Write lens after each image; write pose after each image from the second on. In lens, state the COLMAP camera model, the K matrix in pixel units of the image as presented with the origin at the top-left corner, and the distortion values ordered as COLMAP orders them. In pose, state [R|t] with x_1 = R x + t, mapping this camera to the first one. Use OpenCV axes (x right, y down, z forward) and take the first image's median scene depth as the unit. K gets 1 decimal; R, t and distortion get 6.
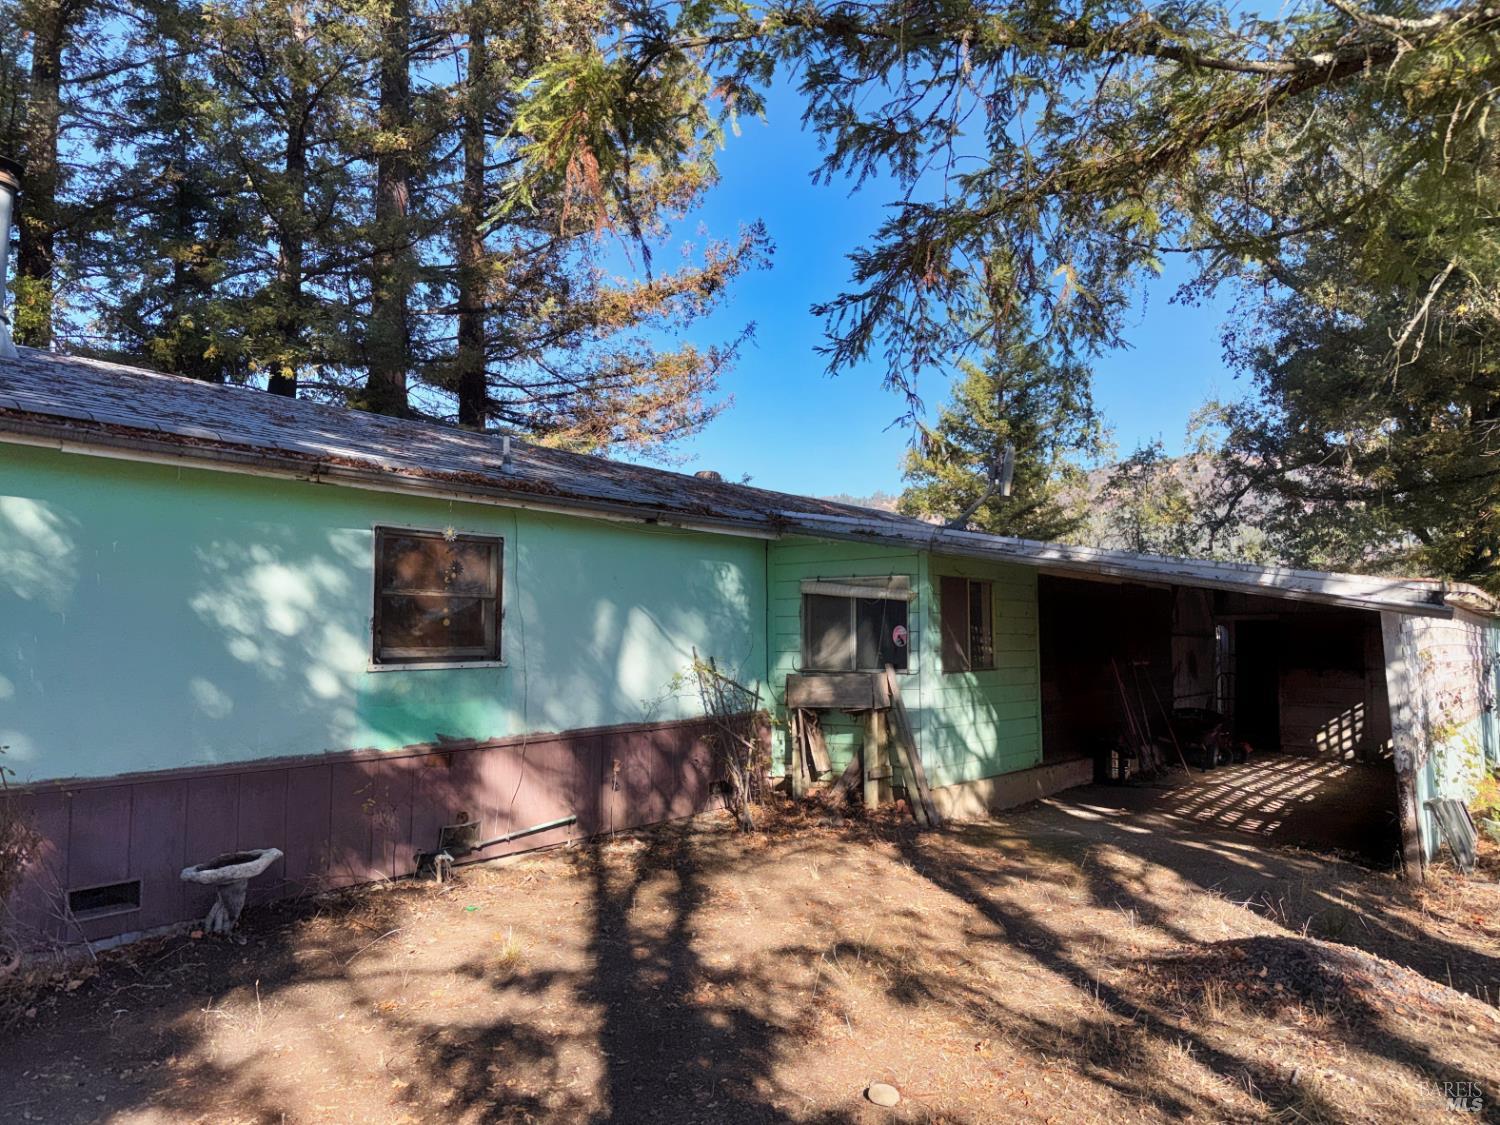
lens RADIAL K [[1046.5, 0, 748.9], [0, 1046.5, 510.7], [0, 0, 1]] dist [0.033629, -0.003145]
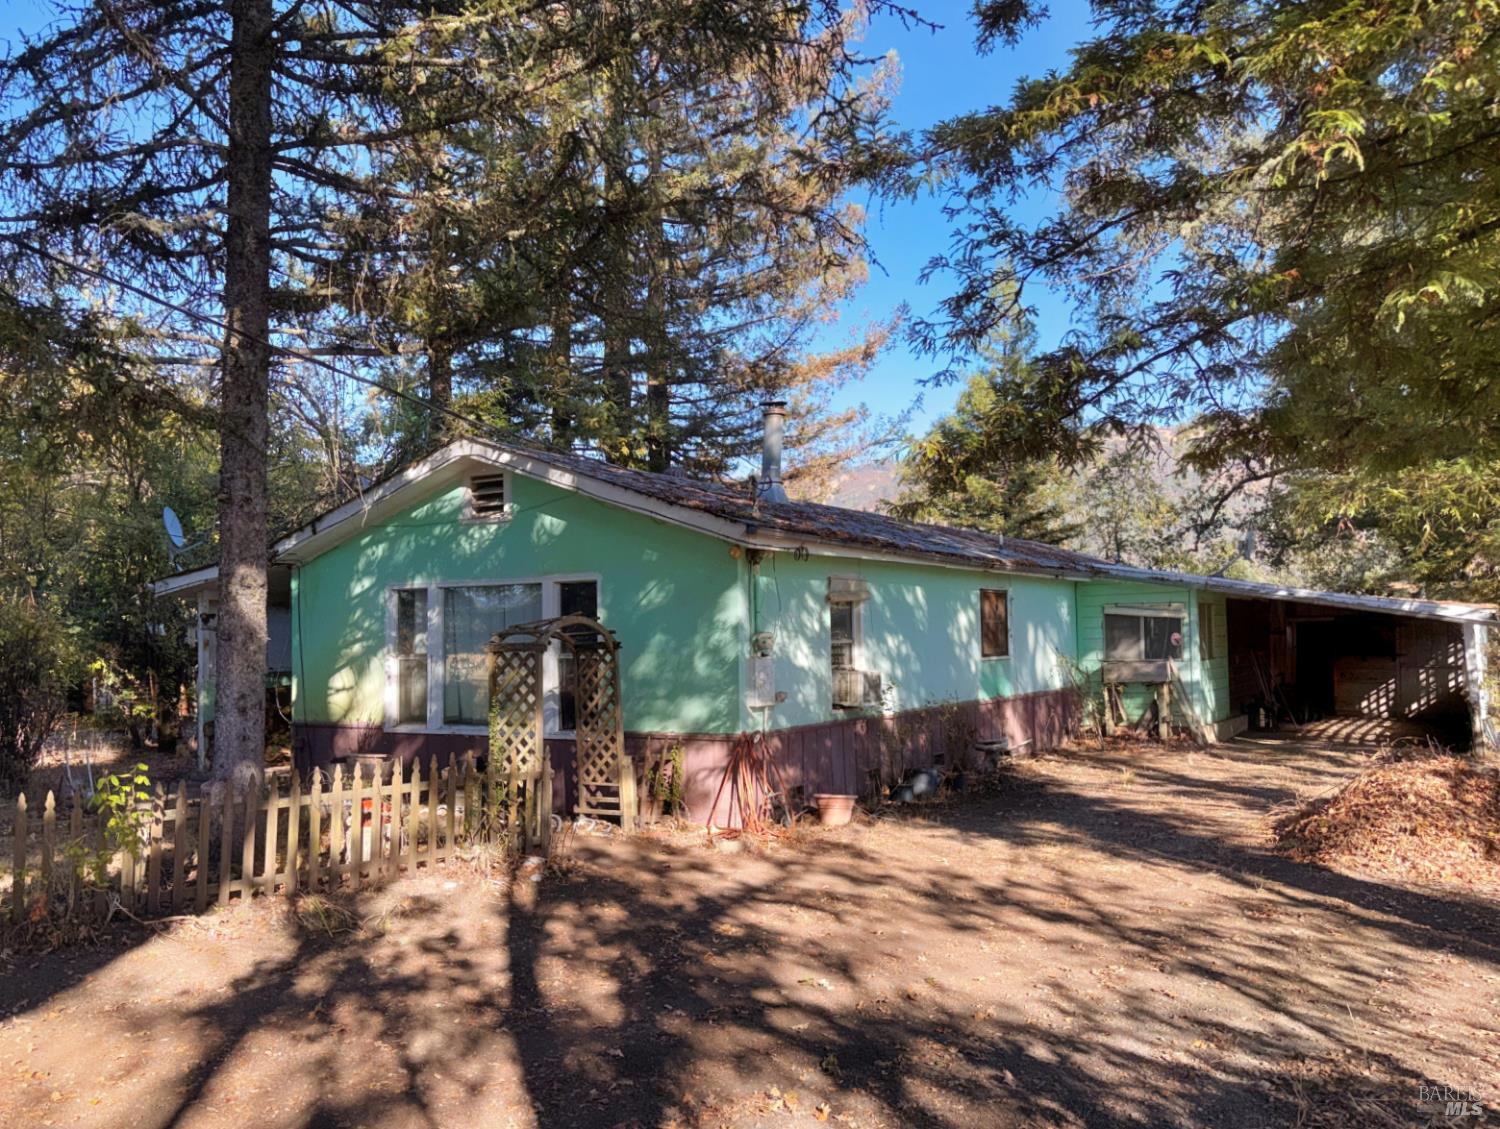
lens RADIAL K [[1064.0, 0, 745.9], [0, 1064.0, 569.7], [0, 0, 1]] dist [0.002226, -0.018489]
pose [[0.999291, -0.011066, 0.035986, -0.568003], [0.009005, 0.998337, 0.056944, -0.090389], [-0.036557, -0.056580, 0.997729, -0.638497]]
